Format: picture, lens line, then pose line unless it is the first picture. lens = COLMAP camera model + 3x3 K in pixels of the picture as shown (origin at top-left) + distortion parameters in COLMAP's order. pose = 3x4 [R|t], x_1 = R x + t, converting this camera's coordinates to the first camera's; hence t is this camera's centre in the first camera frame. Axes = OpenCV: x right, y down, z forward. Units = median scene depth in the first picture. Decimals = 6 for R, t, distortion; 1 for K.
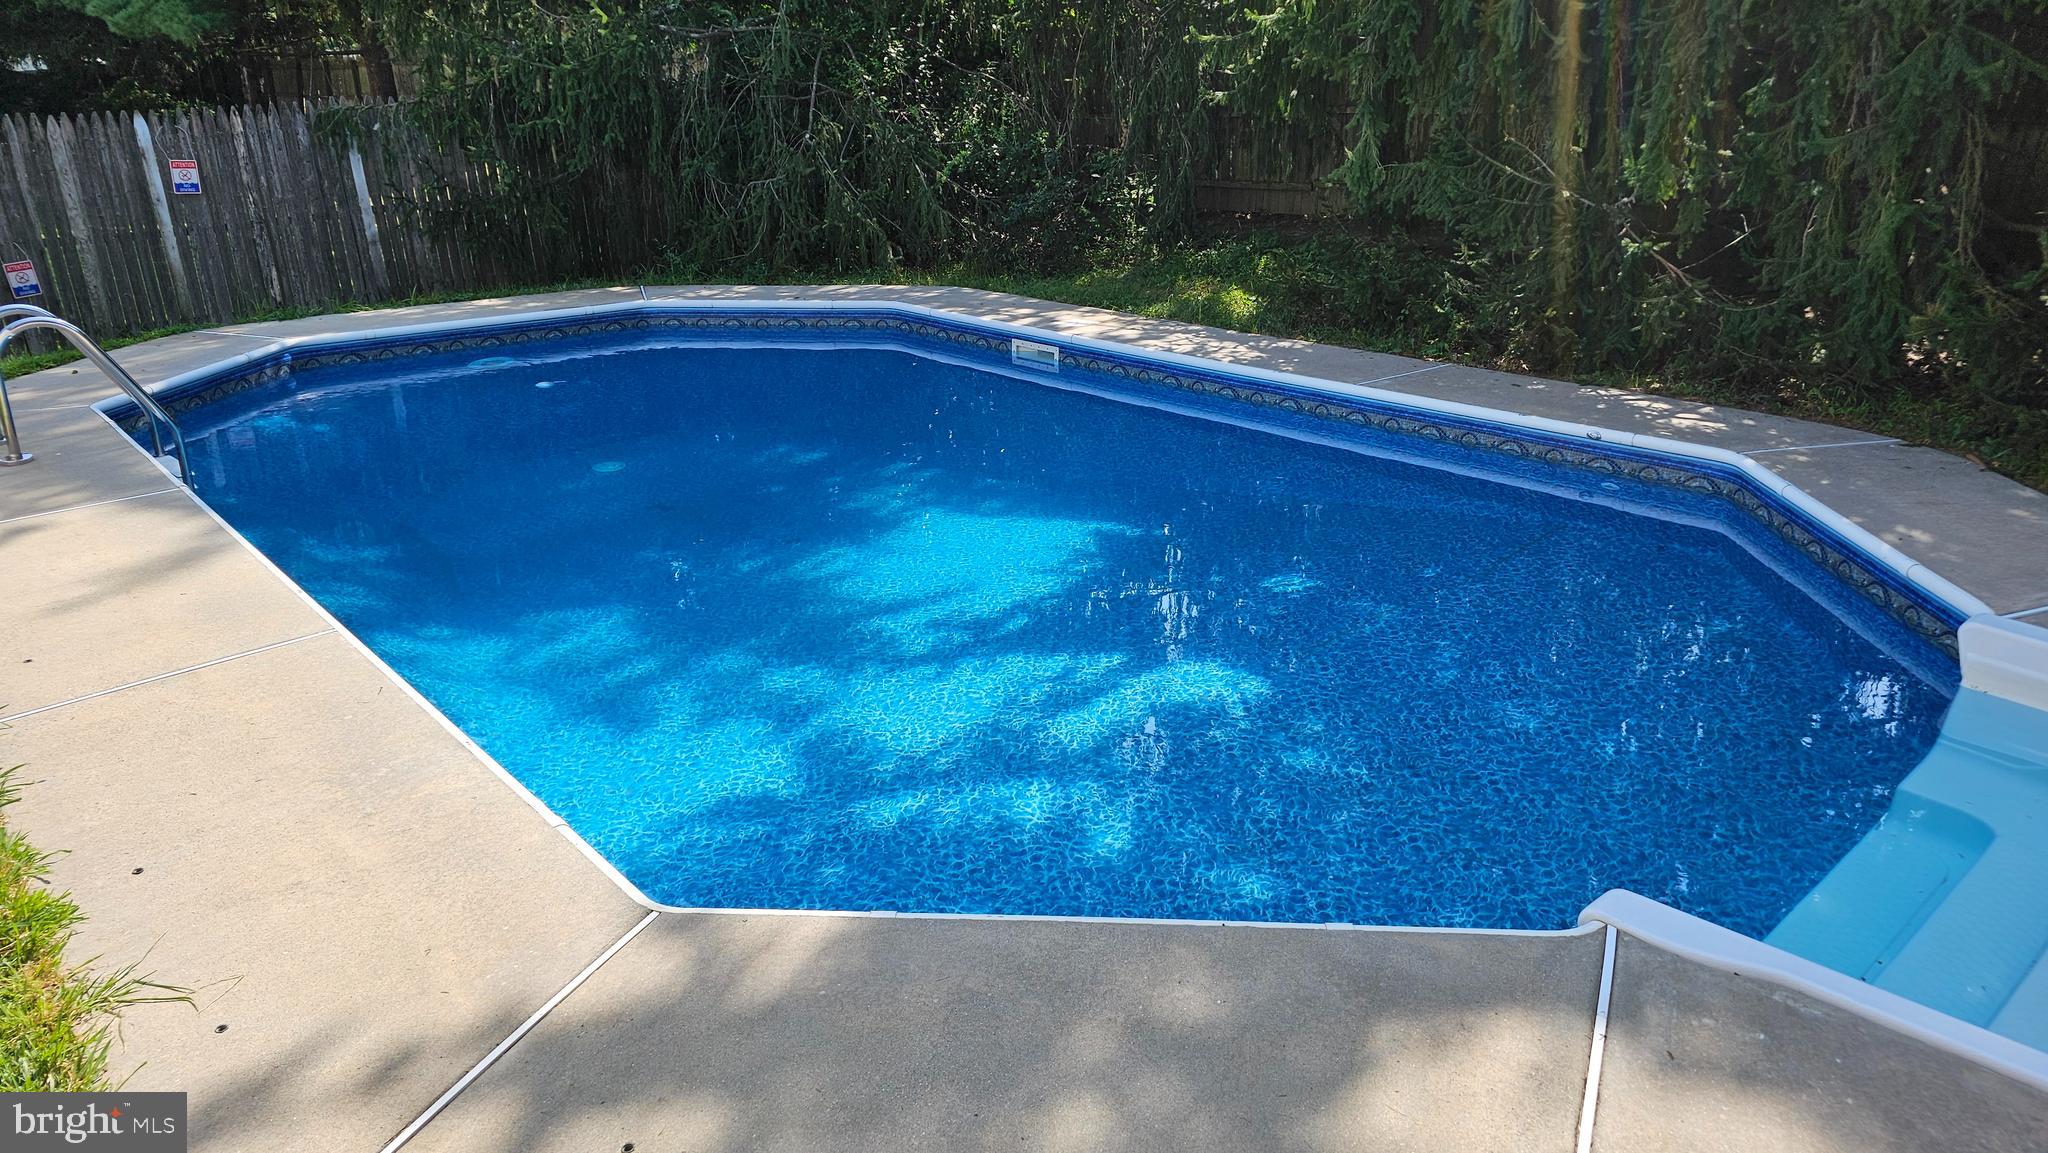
lens RADIAL K [[1348.7, 0, 1024.6], [0, 1348.7, 580.4], [0, 0, 1]] dist [0.005981, -0.009866]
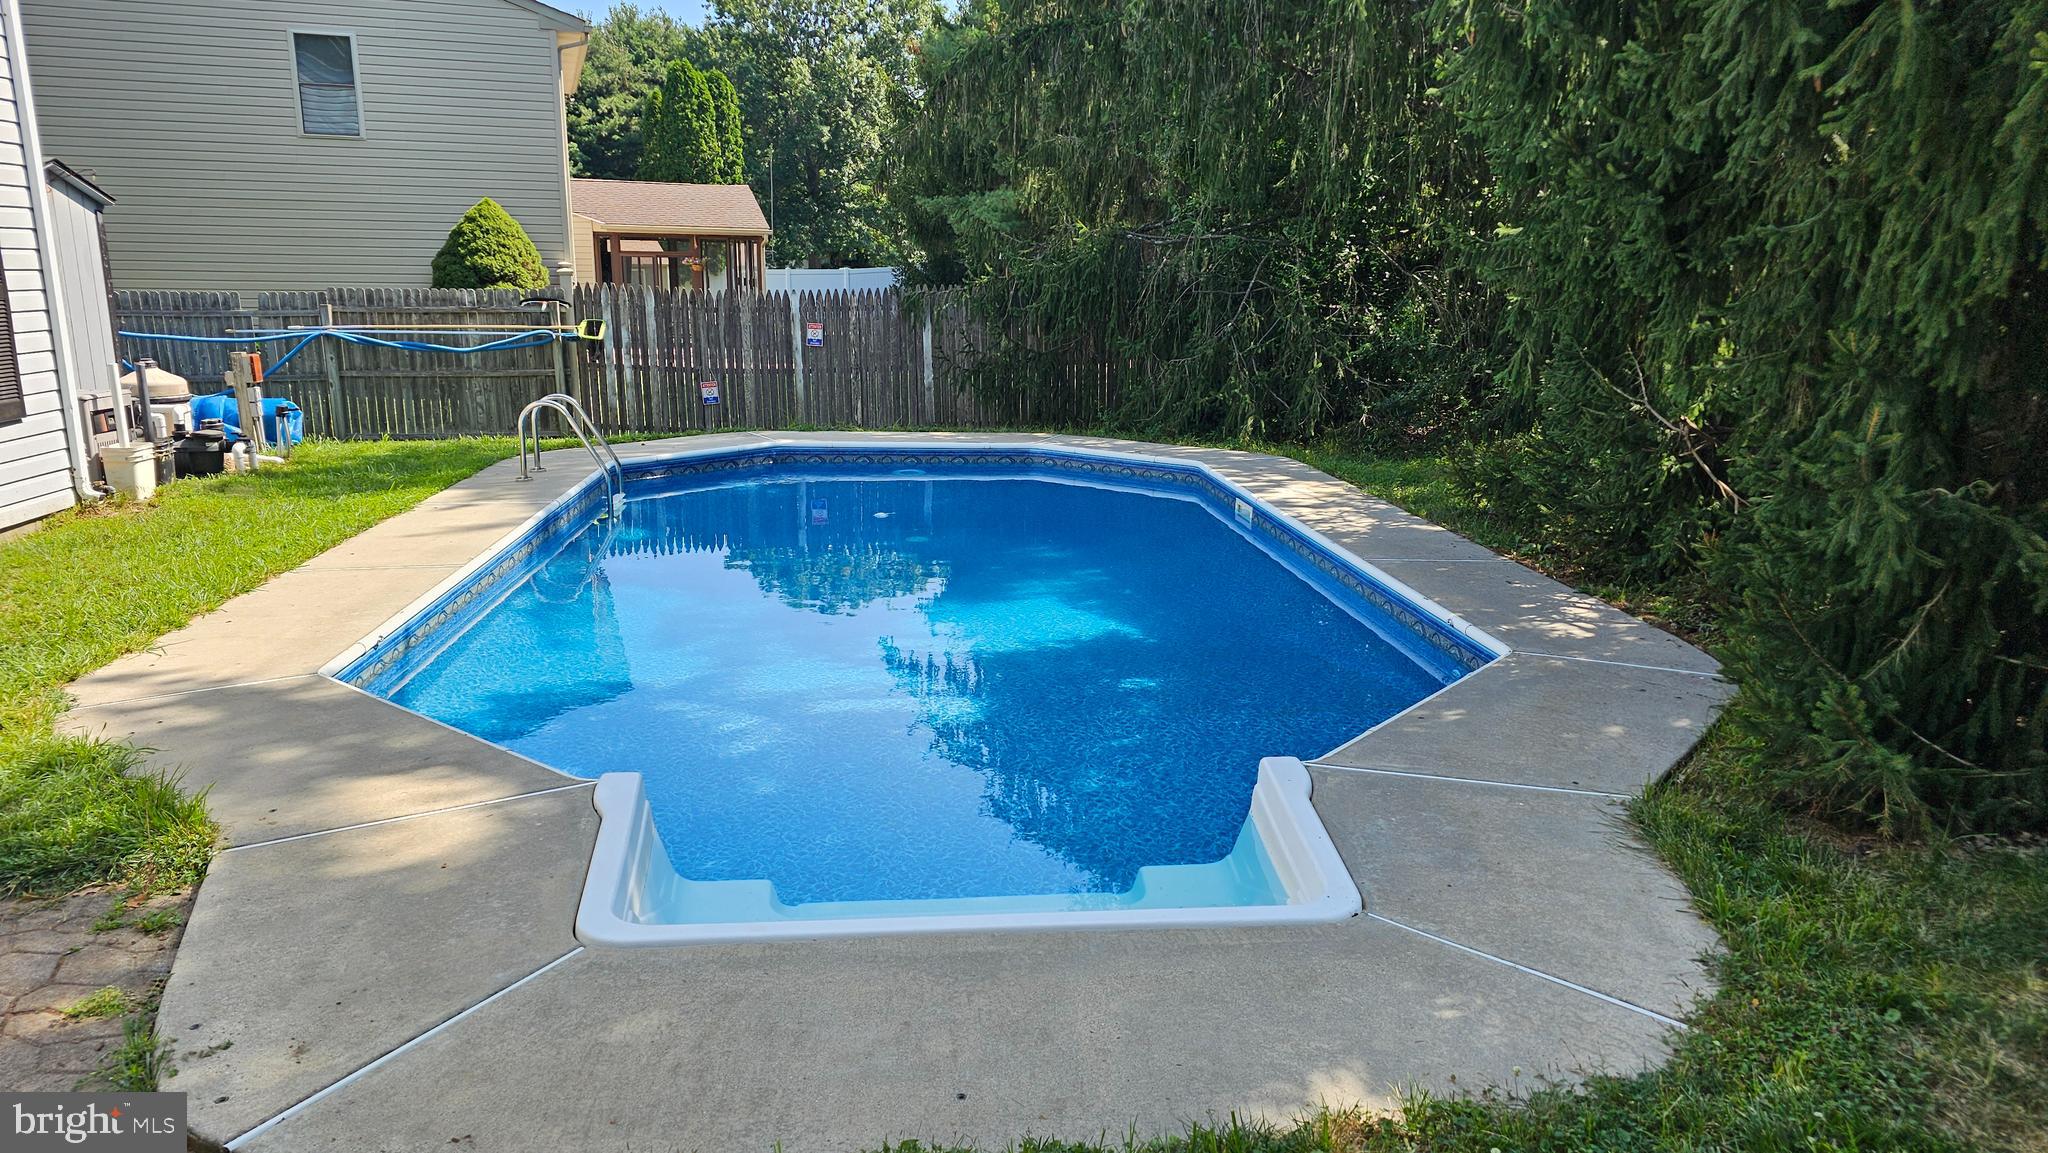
lens RADIAL K [[1348.7, 0, 1025.6], [0, 1348.7, 574.6], [0, 0, 1]] dist [0.005981, -0.009866]
pose [[0.816417, 0.142834, -0.559520, 0.445627], [-0.210754, 0.975792, -0.058418, -0.004932], [0.537631, 0.165615, 0.826756, -0.057577]]
